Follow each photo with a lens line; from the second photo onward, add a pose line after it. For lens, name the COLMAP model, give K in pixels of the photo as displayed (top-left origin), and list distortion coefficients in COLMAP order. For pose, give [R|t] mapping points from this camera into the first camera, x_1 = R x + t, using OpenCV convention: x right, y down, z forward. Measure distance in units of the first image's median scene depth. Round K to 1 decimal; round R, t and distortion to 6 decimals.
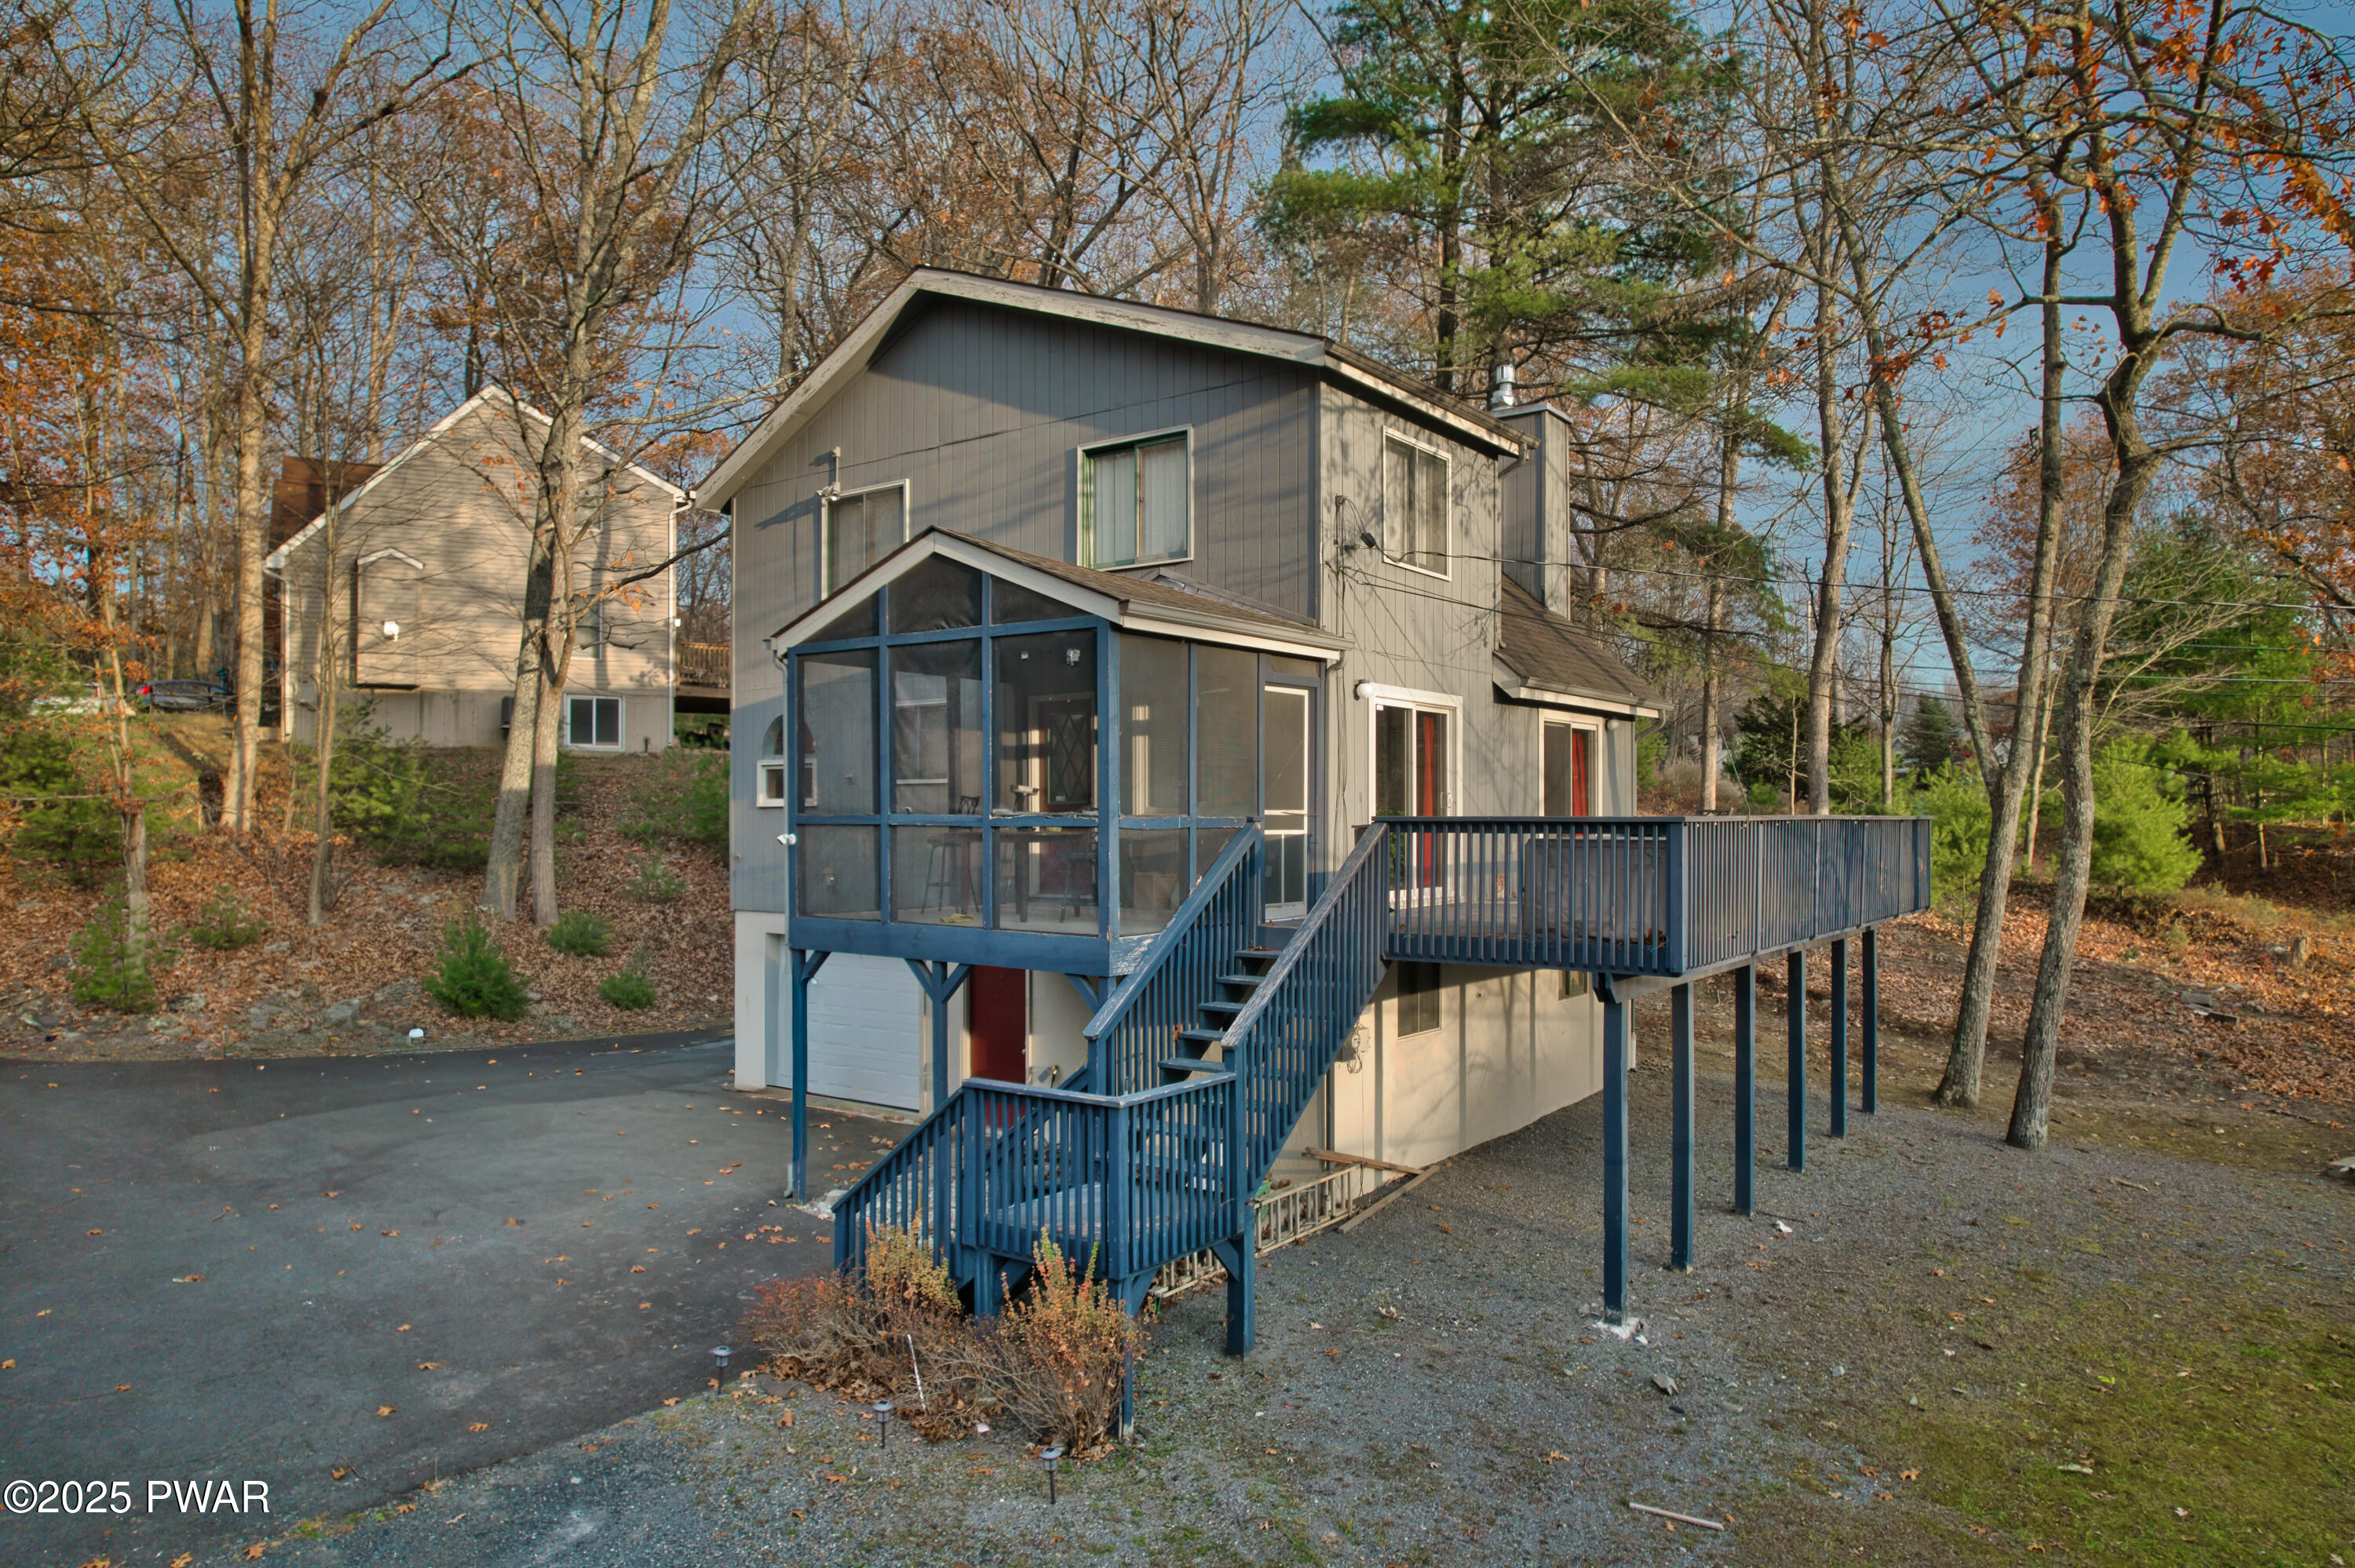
lens RADIAL K [[1532.4, 0, 1179.6], [0, 1532.4, 794.9], [0, 0, 1]] dist [-0.085169, 0.076234]
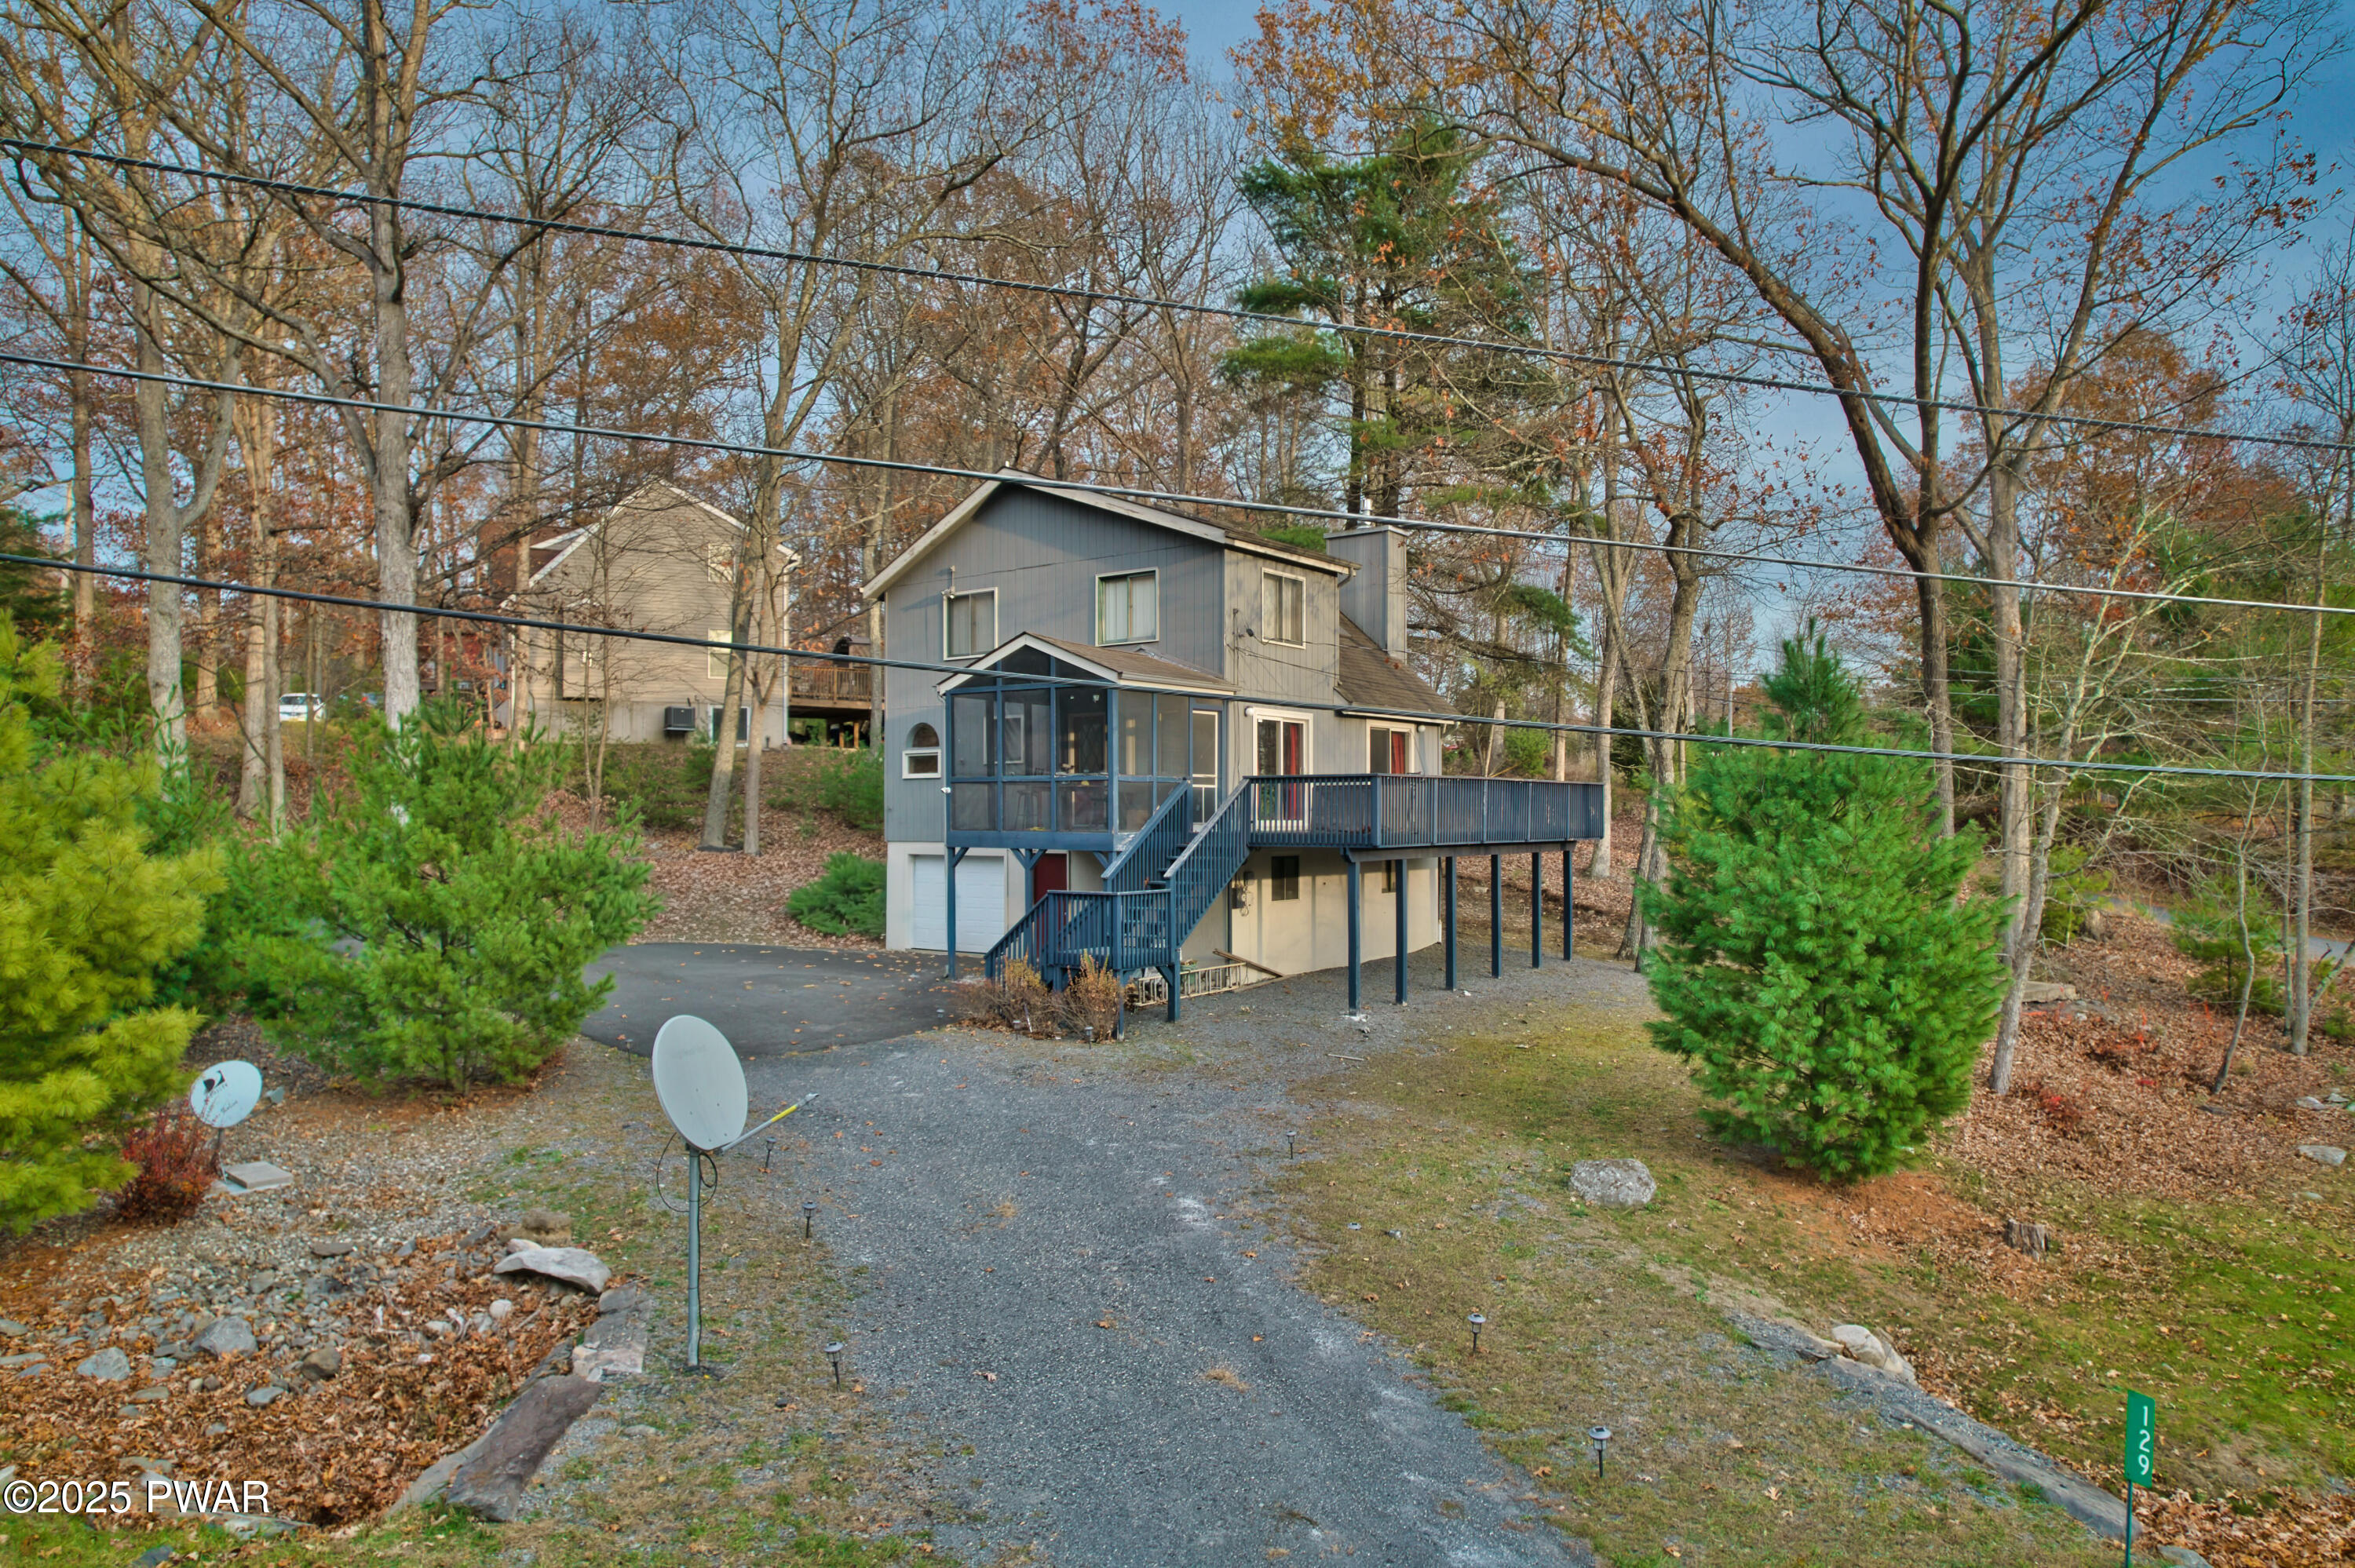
lens RADIAL K [[1532.4, 0, 1179.6], [0, 1532.4, 794.9], [0, 0, 1]] dist [-0.085169, 0.076234]
pose [[0.999991, -0.001036, -0.004062, 0.037095], [0.001041, 0.999999, 0.001246, 0.027066], [0.004060, -0.001250, 0.999991, -0.762202]]
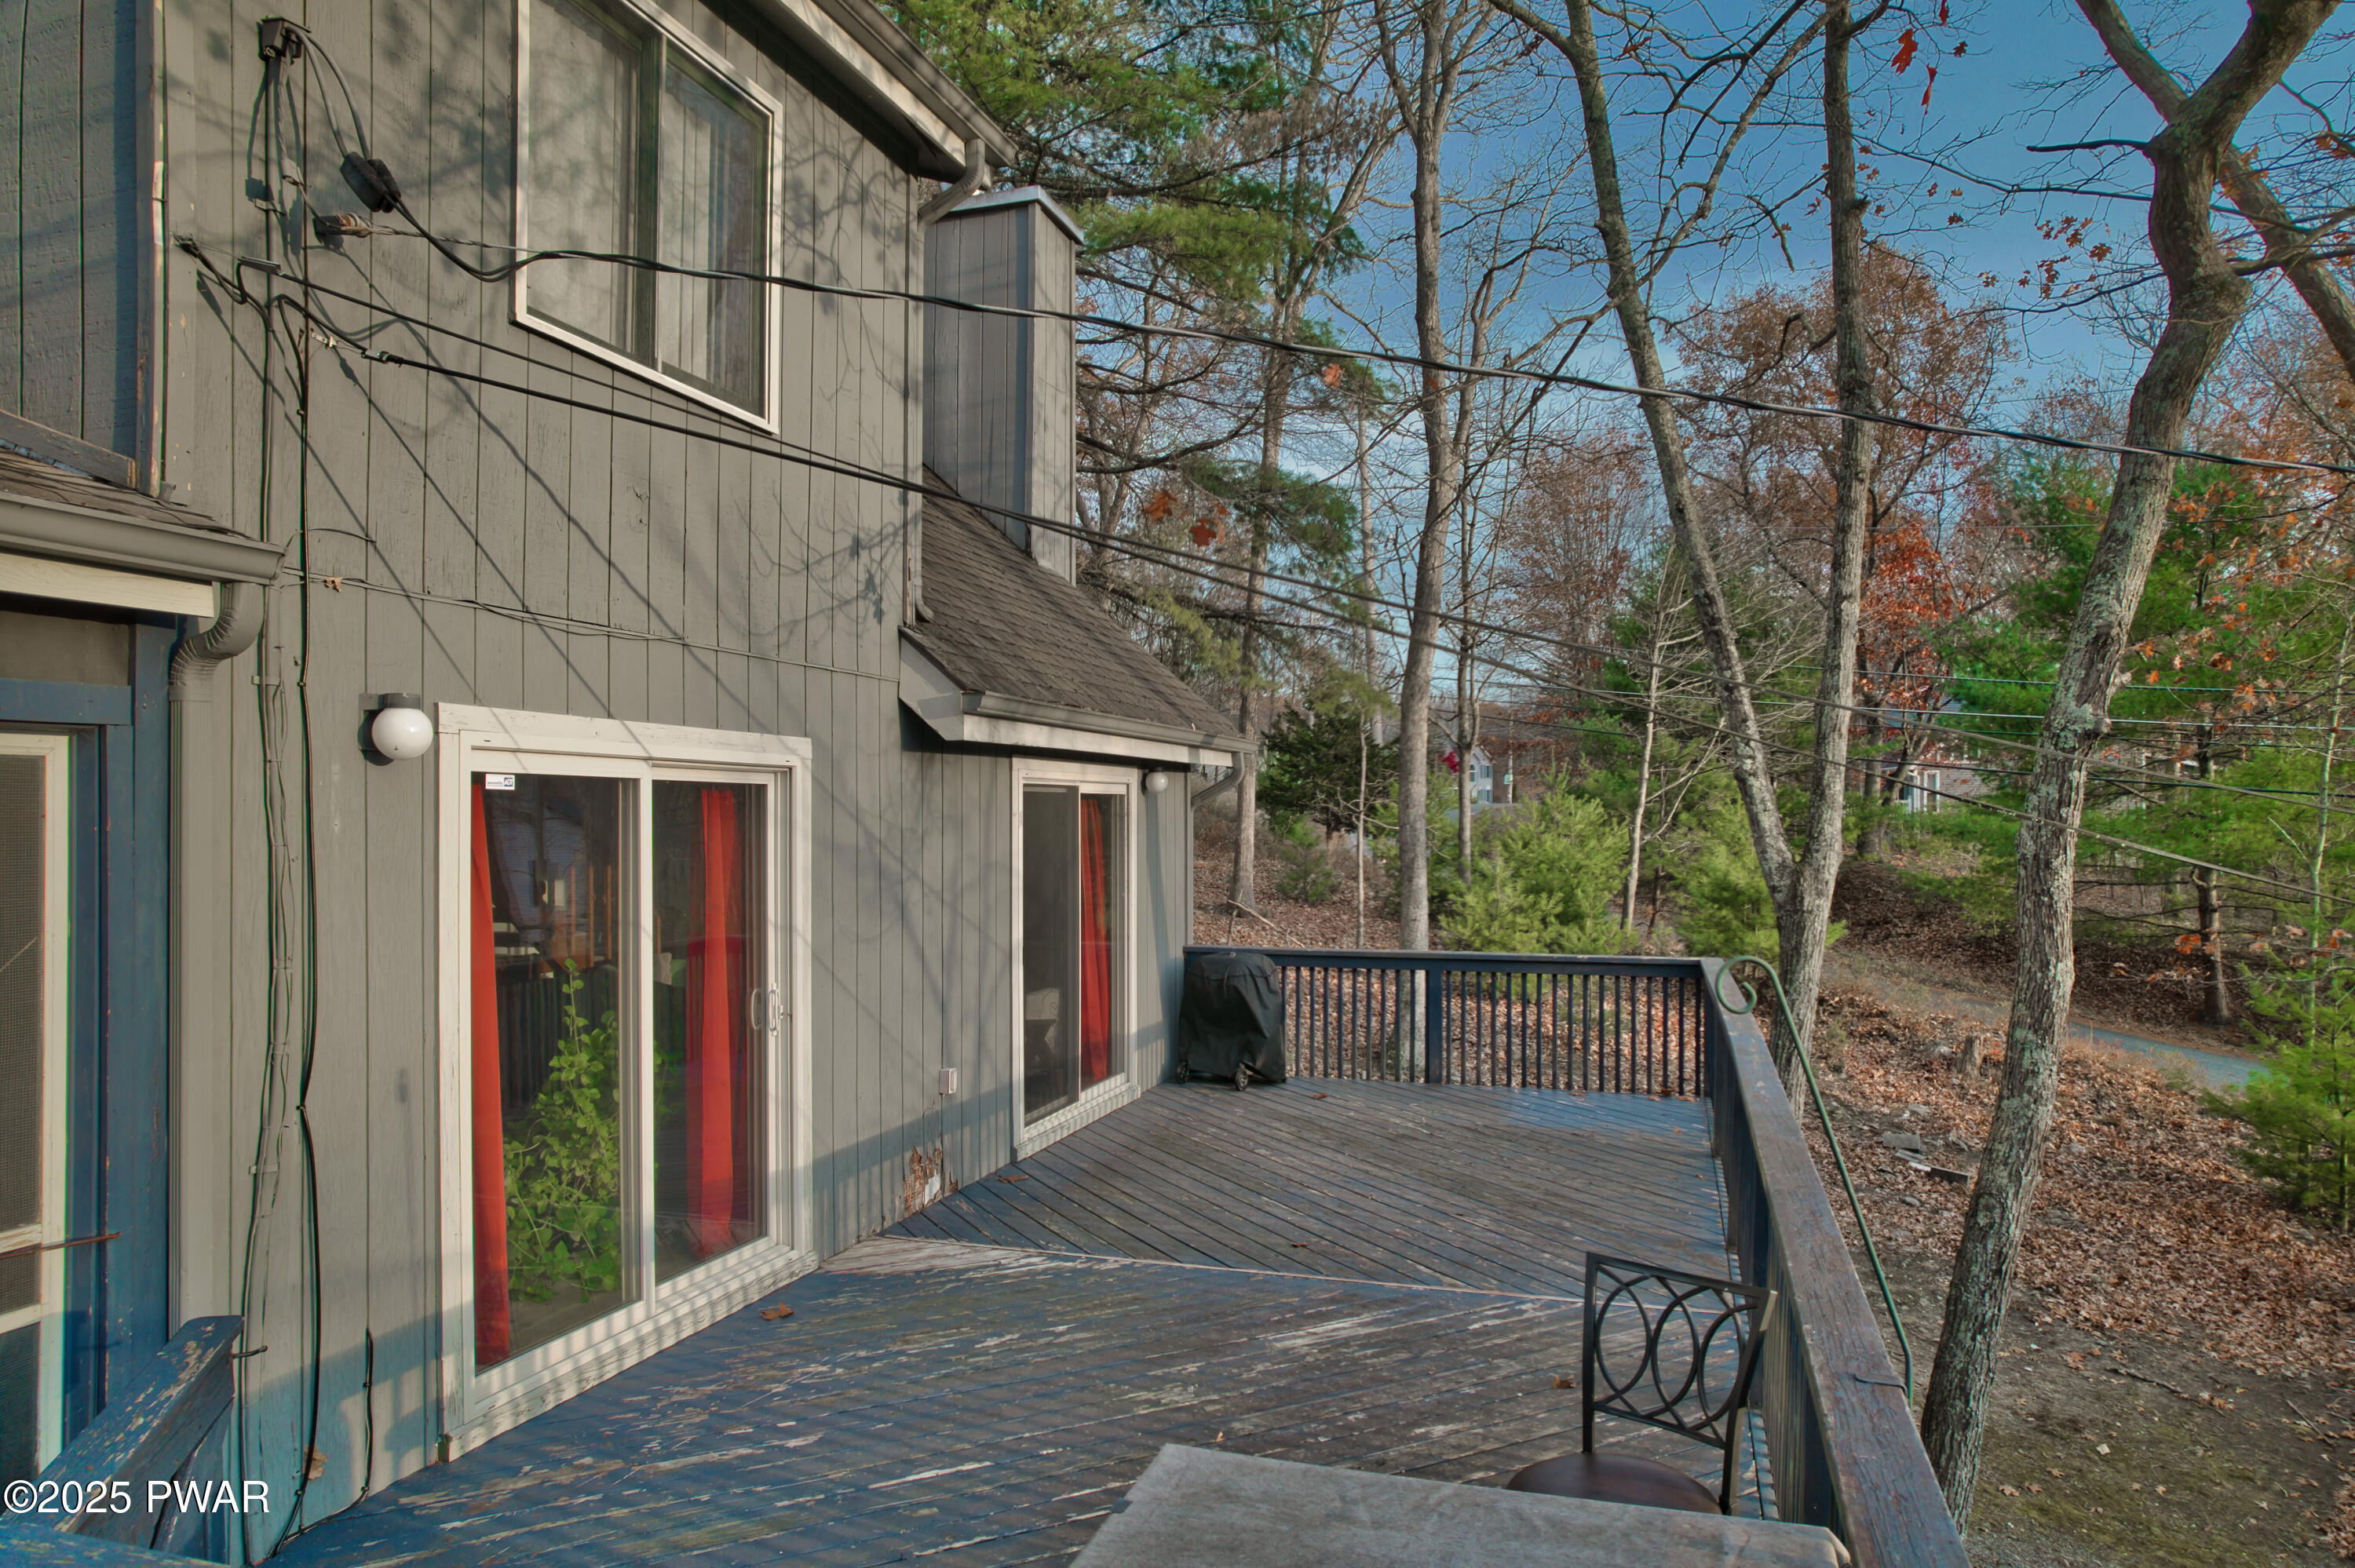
lens RADIAL K [[1532.4, 0, 1179.6], [0, 1532.4, 794.9], [0, 0, 1]] dist [-0.085169, 0.076234]
pose [[0.947620, 0.003057, 0.319386, 0.147493], [-0.003327, 0.999994, 0.000299, -0.049787], [-0.319384, -0.001346, 0.947625, 0.592551]]
